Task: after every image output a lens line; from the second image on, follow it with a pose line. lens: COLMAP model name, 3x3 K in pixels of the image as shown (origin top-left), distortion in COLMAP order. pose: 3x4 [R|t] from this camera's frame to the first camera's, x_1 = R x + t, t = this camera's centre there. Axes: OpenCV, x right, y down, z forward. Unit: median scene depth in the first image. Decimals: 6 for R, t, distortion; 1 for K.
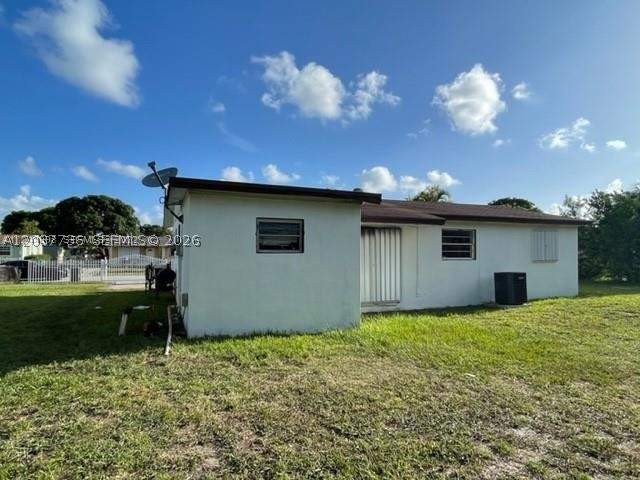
lens RADIAL K [[380.2, 0, 320.0], [0, 380.2, 240.0], [0, 0, 1]] dist [0.005998, 0.000196]
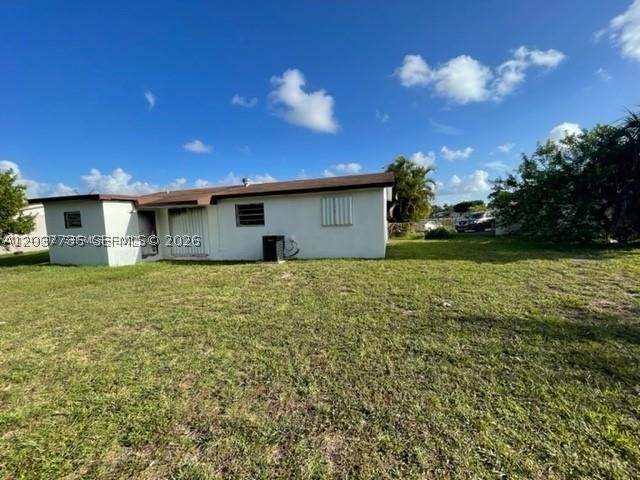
lens RADIAL K [[281.5, 0, 320.0], [0, 281.5, 240.0], [0, 0, 1]] dist [0.001209, 0.000023]
pose [[0.794528, -0.009118, -0.607159, 1.070365], [0.059177, 0.996290, 0.062477, 0.047093], [0.604337, -0.085570, 0.792120, 0.312390]]
